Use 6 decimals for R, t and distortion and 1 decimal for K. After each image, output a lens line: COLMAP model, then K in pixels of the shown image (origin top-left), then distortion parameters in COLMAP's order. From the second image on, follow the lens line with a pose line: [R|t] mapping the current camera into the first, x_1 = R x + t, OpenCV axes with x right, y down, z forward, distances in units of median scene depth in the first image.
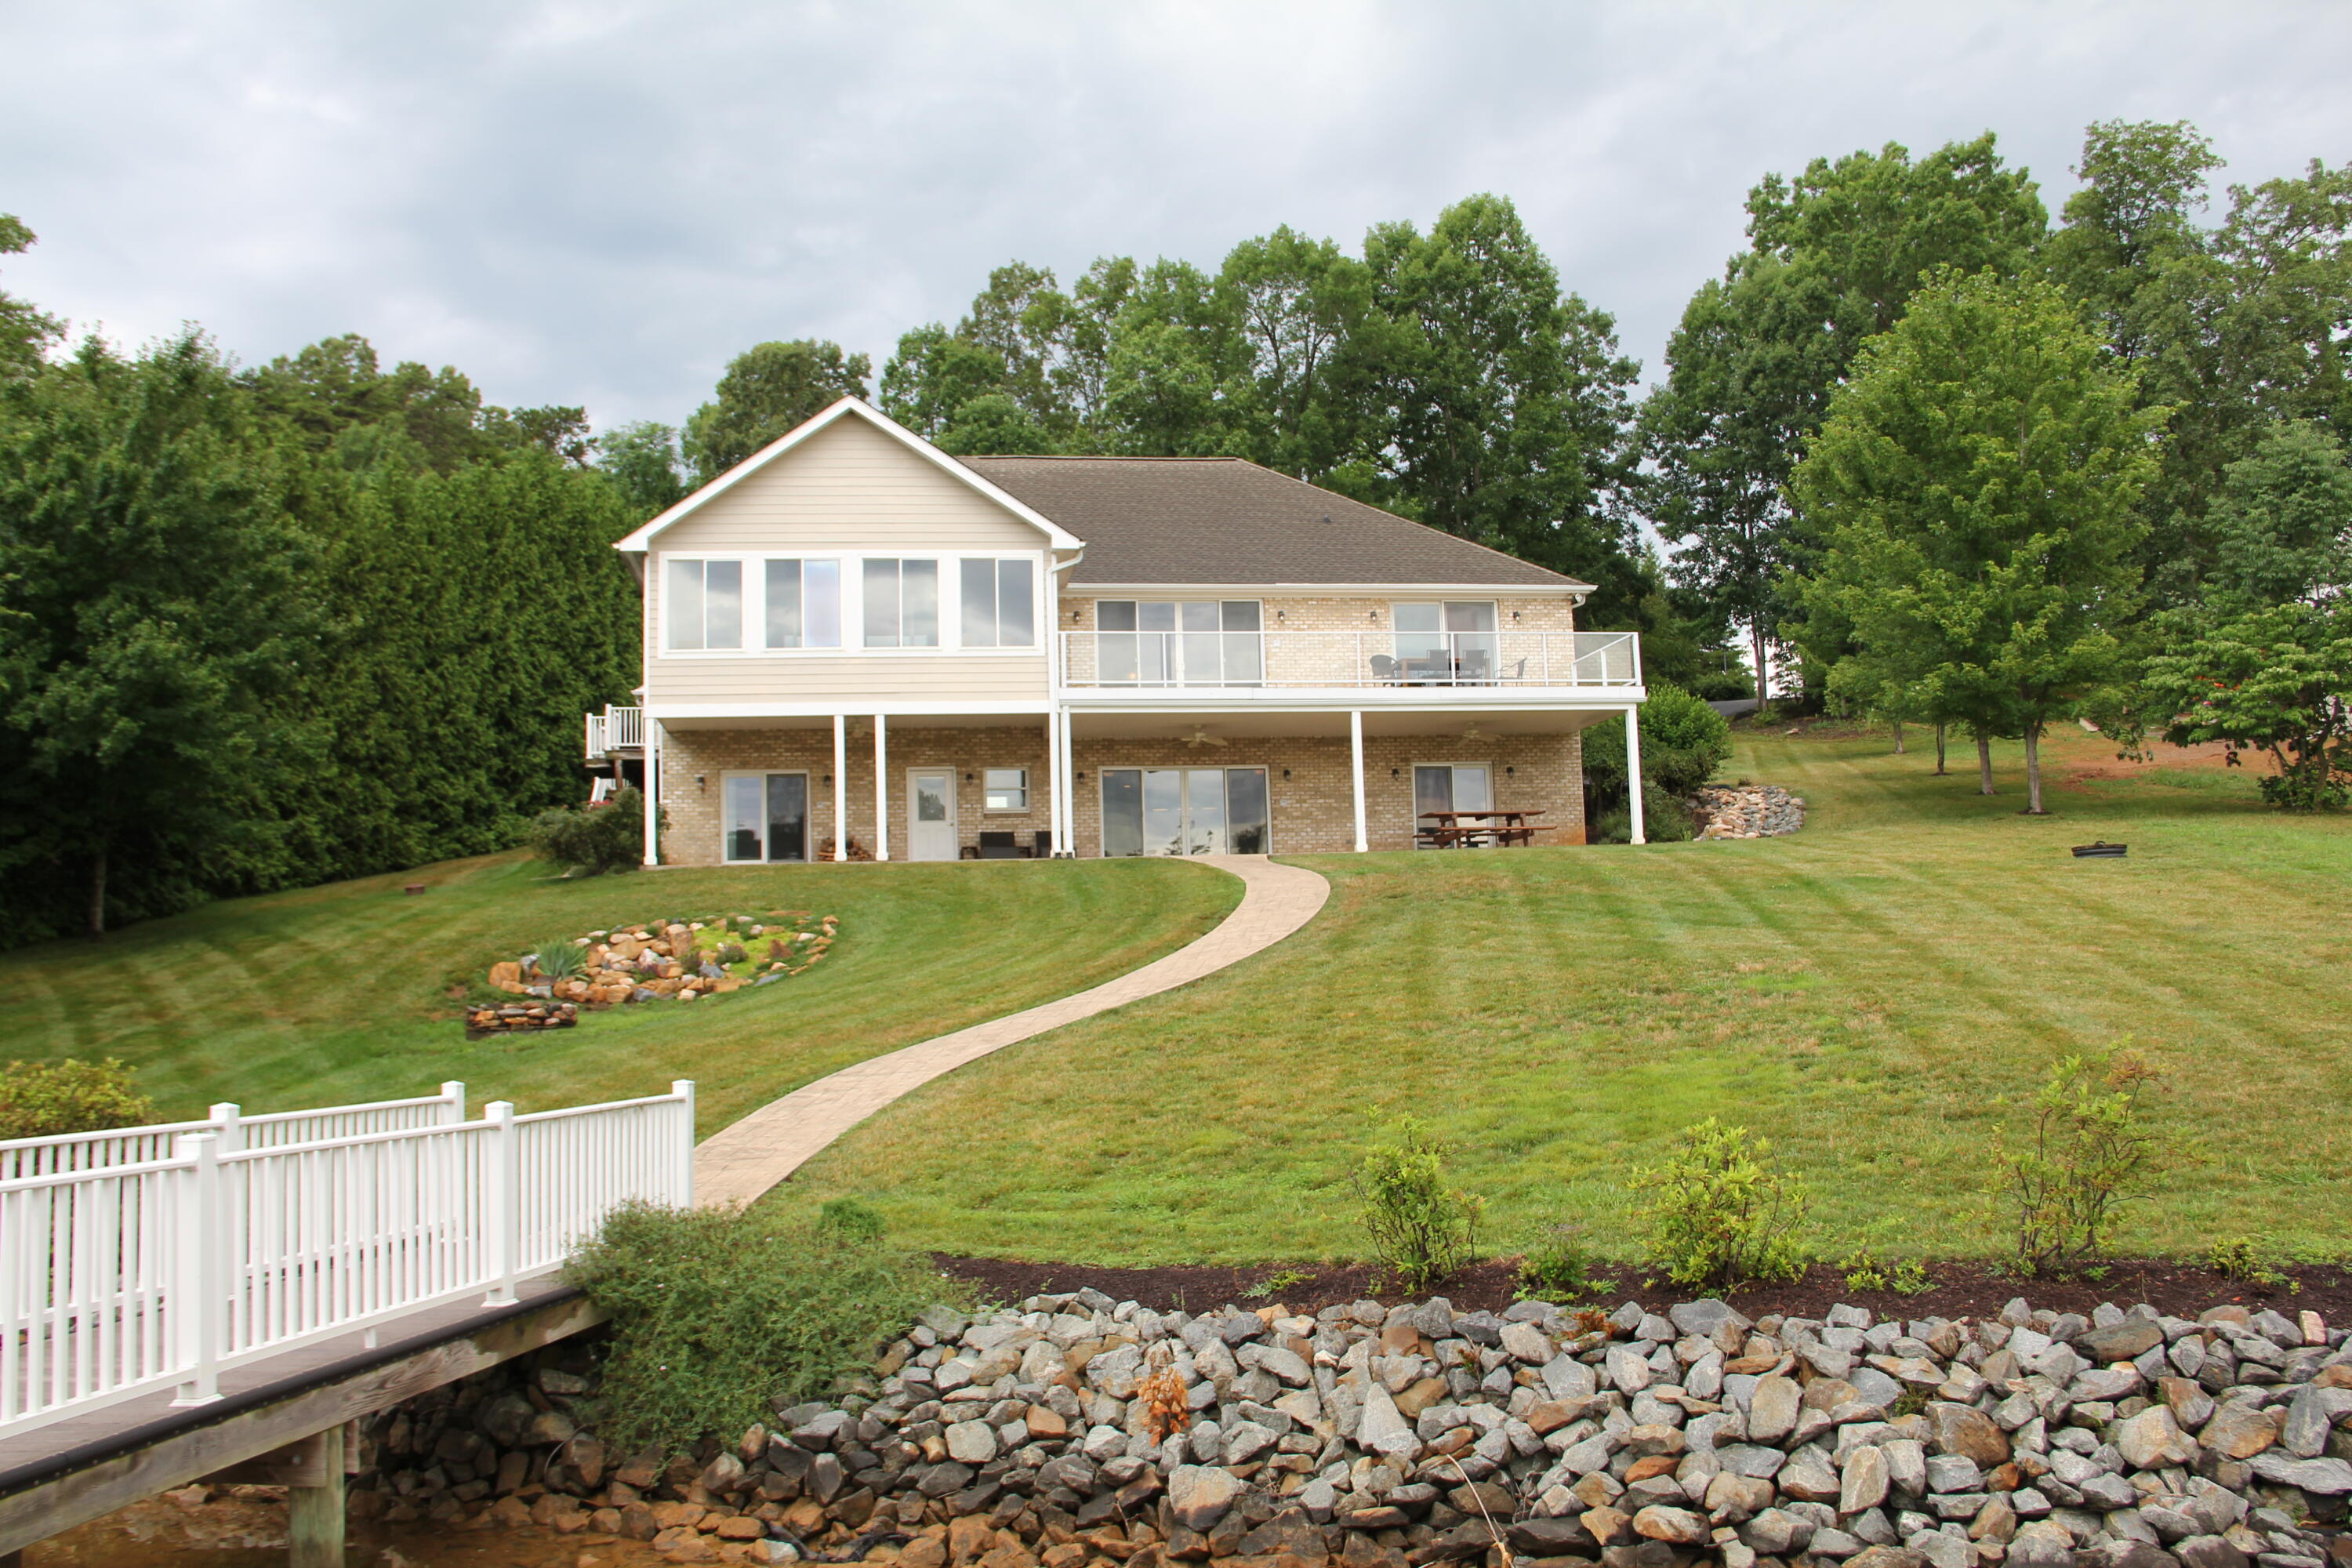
lens RADIAL K [[1965.7, 0, 1151.8], [0, 1965.7, 794.1], [0, 0, 1]] dist [-0.174385, 0.141546]
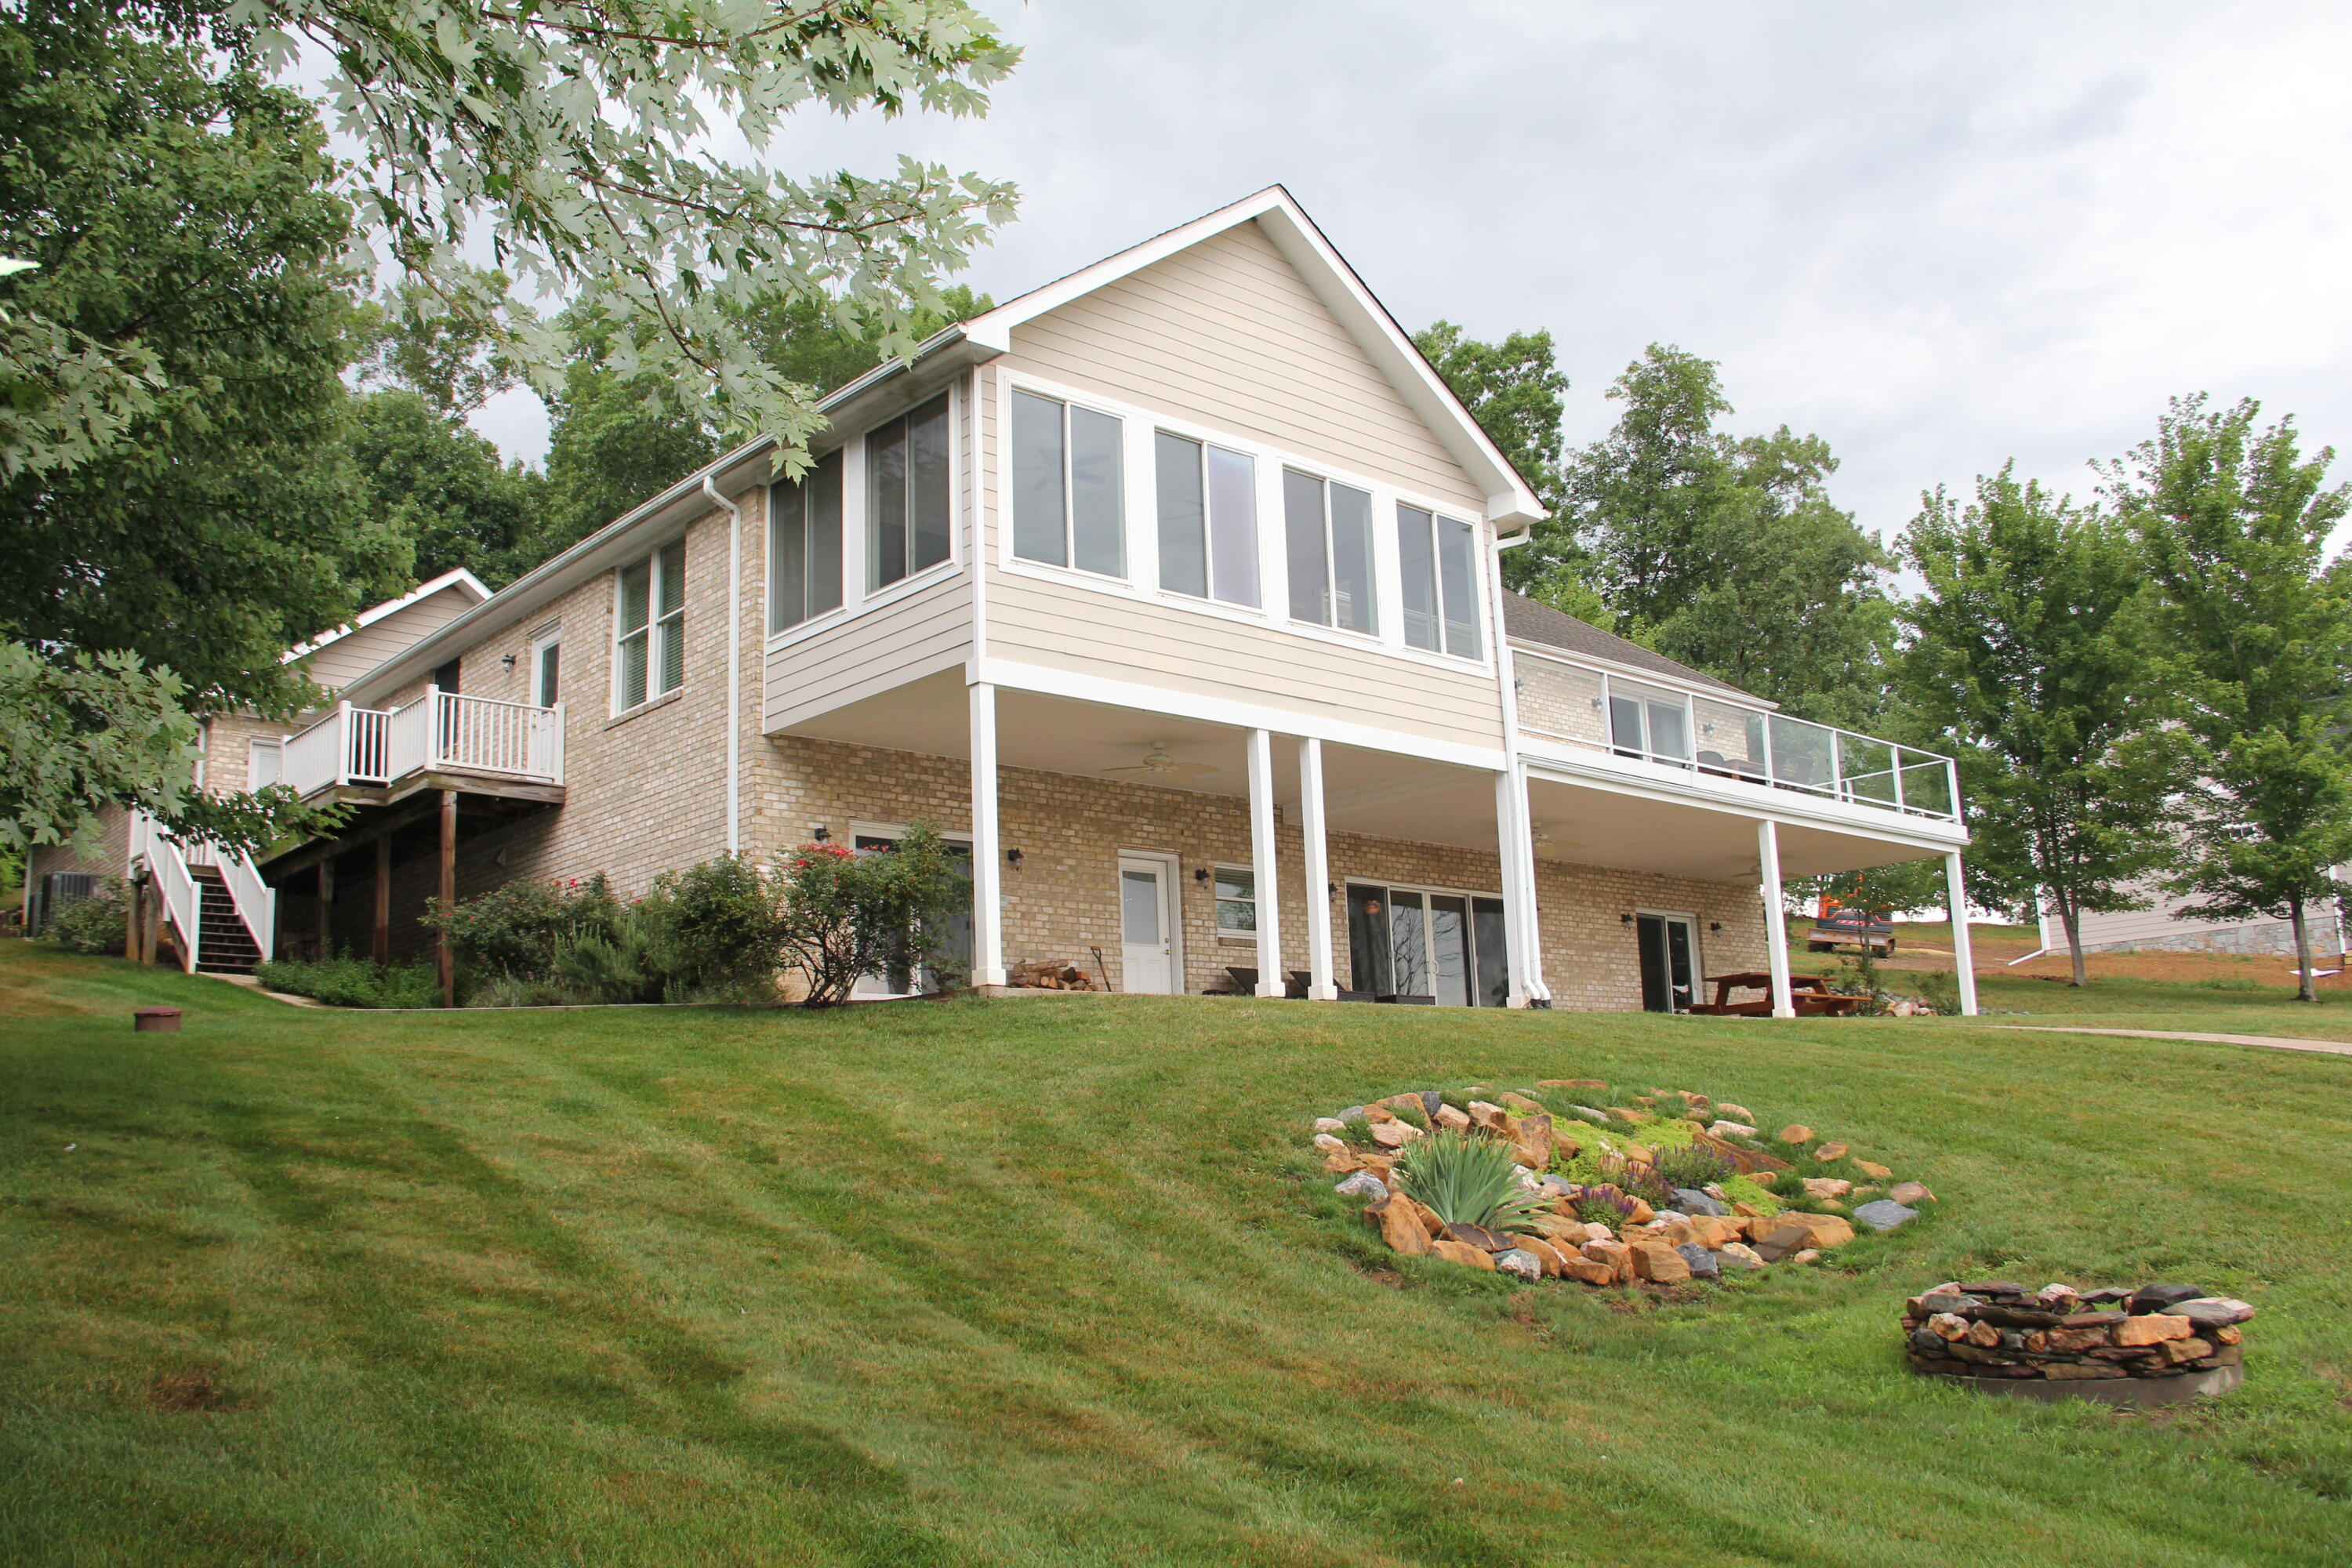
lens RADIAL K [[1965.7, 0, 1151.8], [0, 1965.7, 794.1], [0, 0, 1]] dist [-0.174385, 0.141546]
pose [[0.834062, 0.105981, 0.541395, -0.477679], [-0.044469, 0.991096, -0.125505, 0.047260], [-0.549875, 0.080603, 0.831348, 0.559849]]
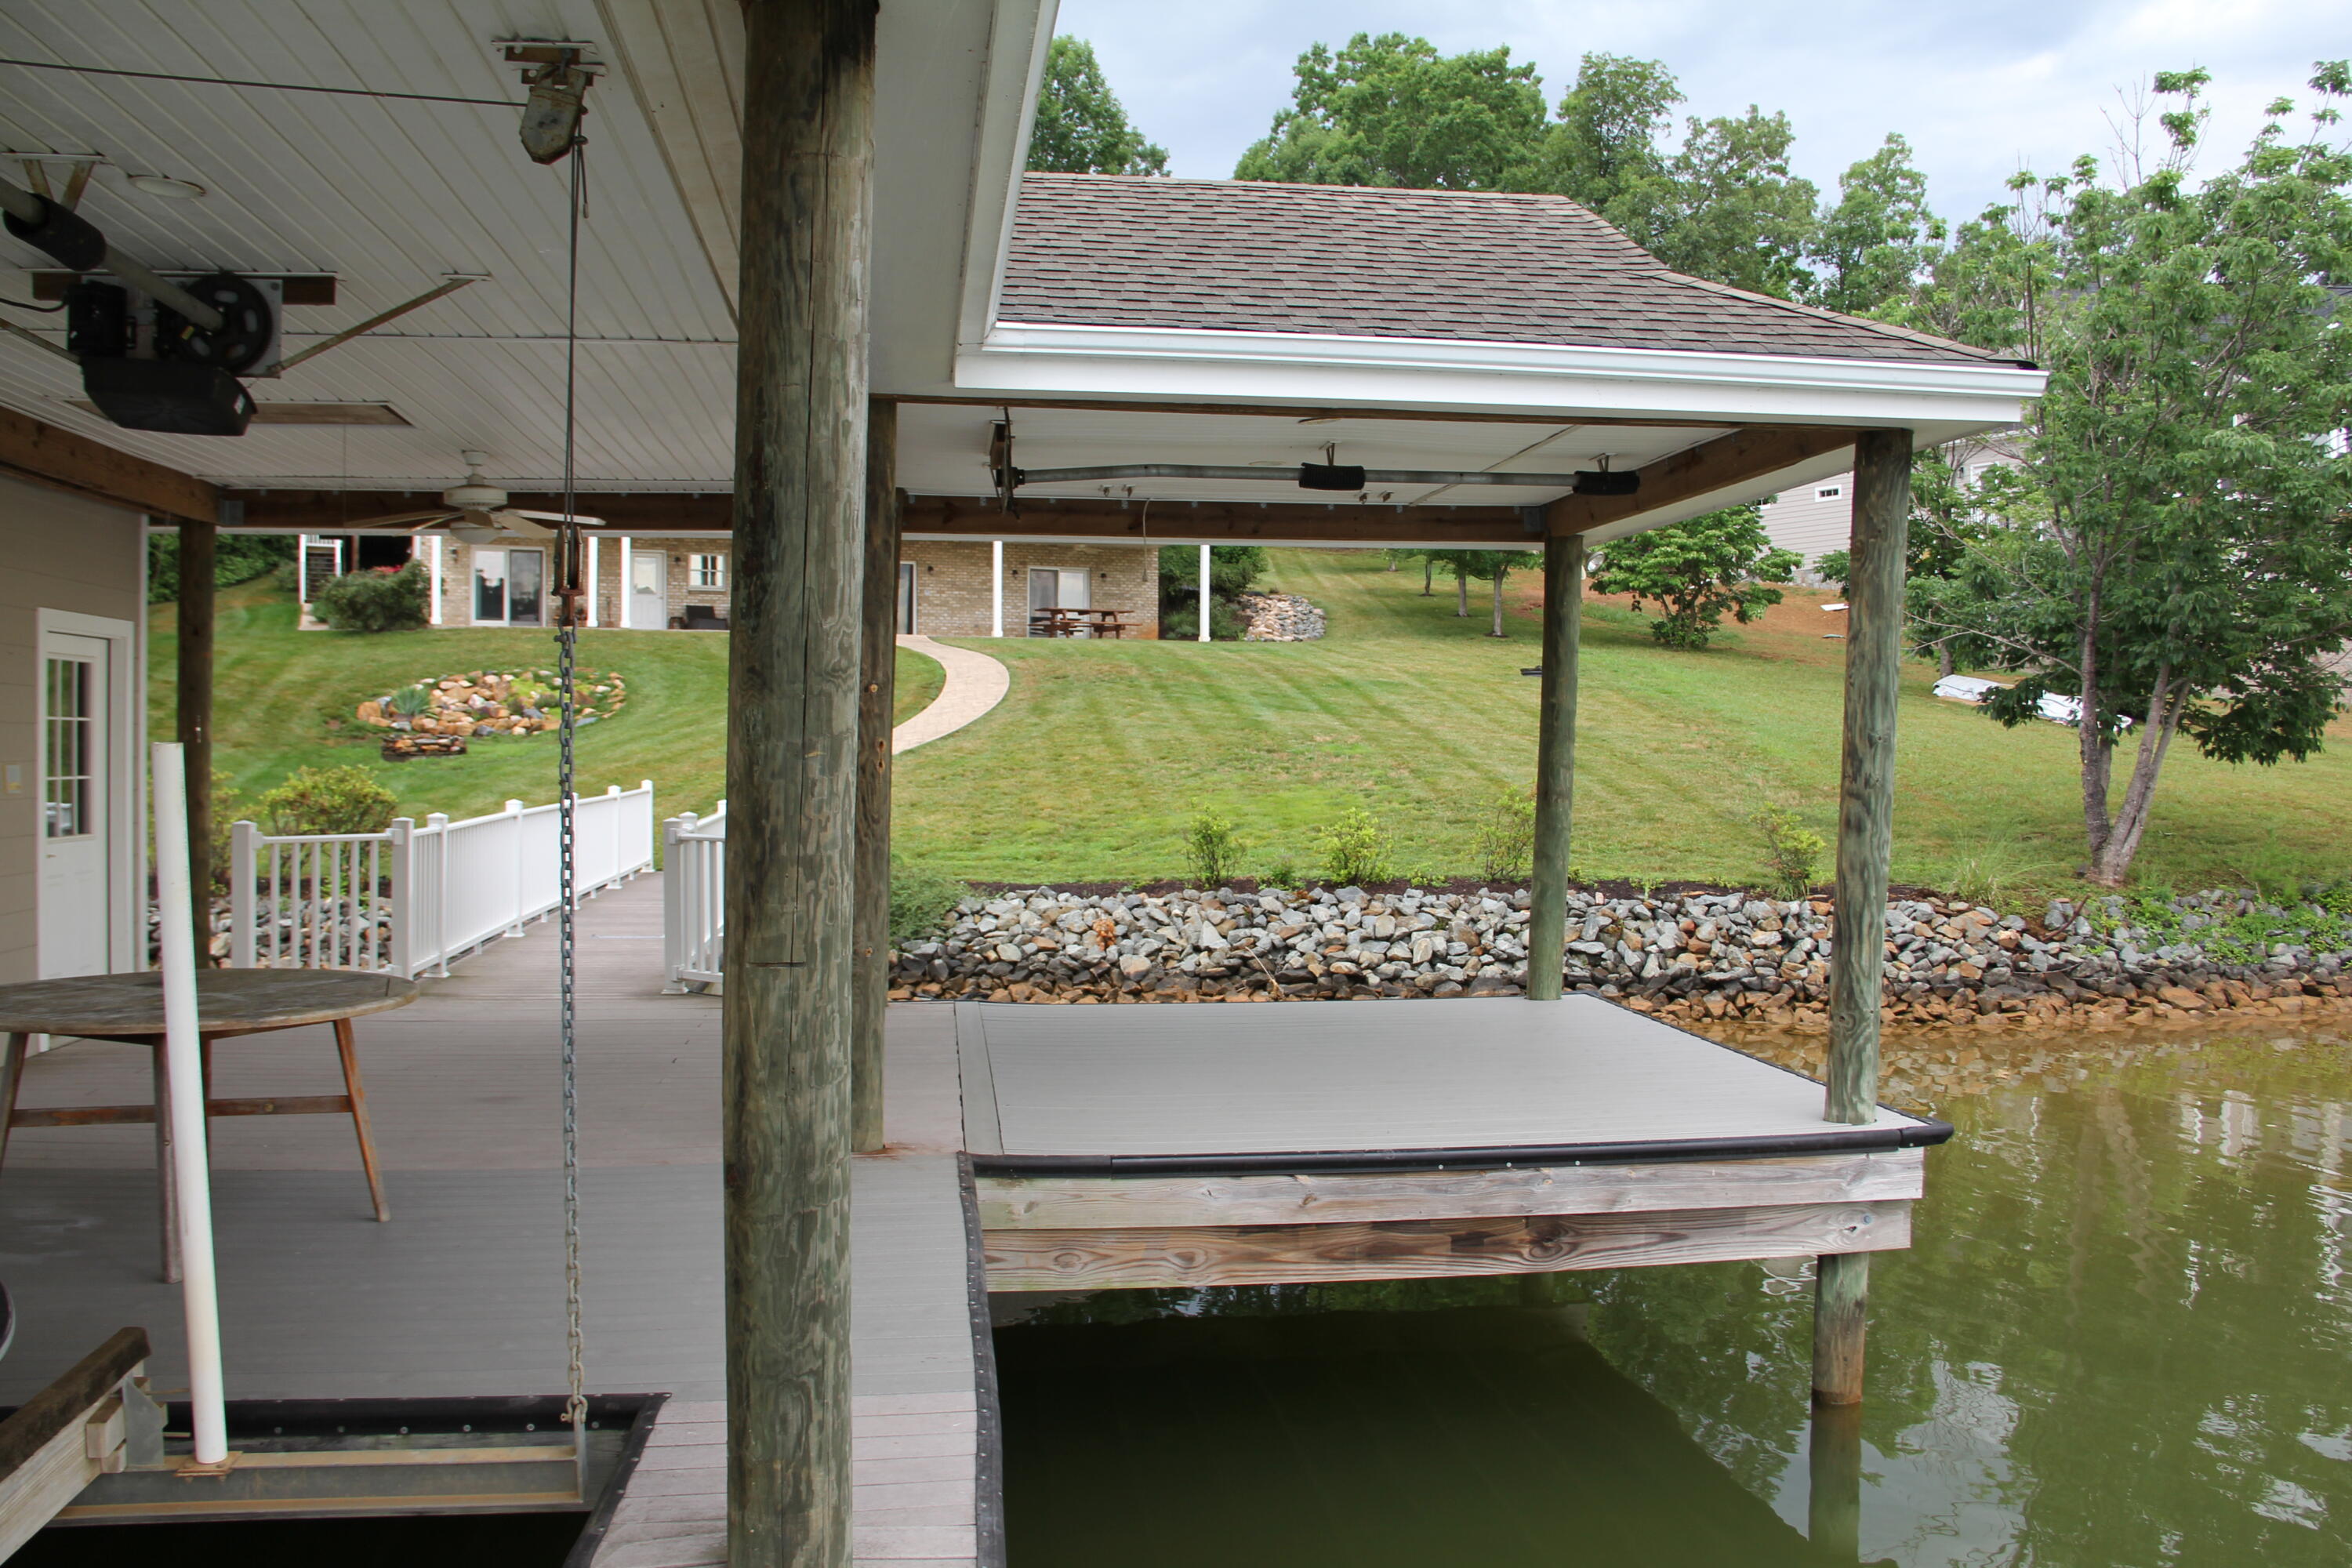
lens RADIAL K [[1965.7, 0, 1151.8], [0, 1965.7, 794.1], [0, 0, 1]] dist [-0.174385, 0.141546]
pose [[0.964096, 0.027896, 0.264086, -0.136288], [-0.060251, 0.991511, 0.115220, -0.023439], [-0.258630, -0.126994, 0.957592, -0.280314]]
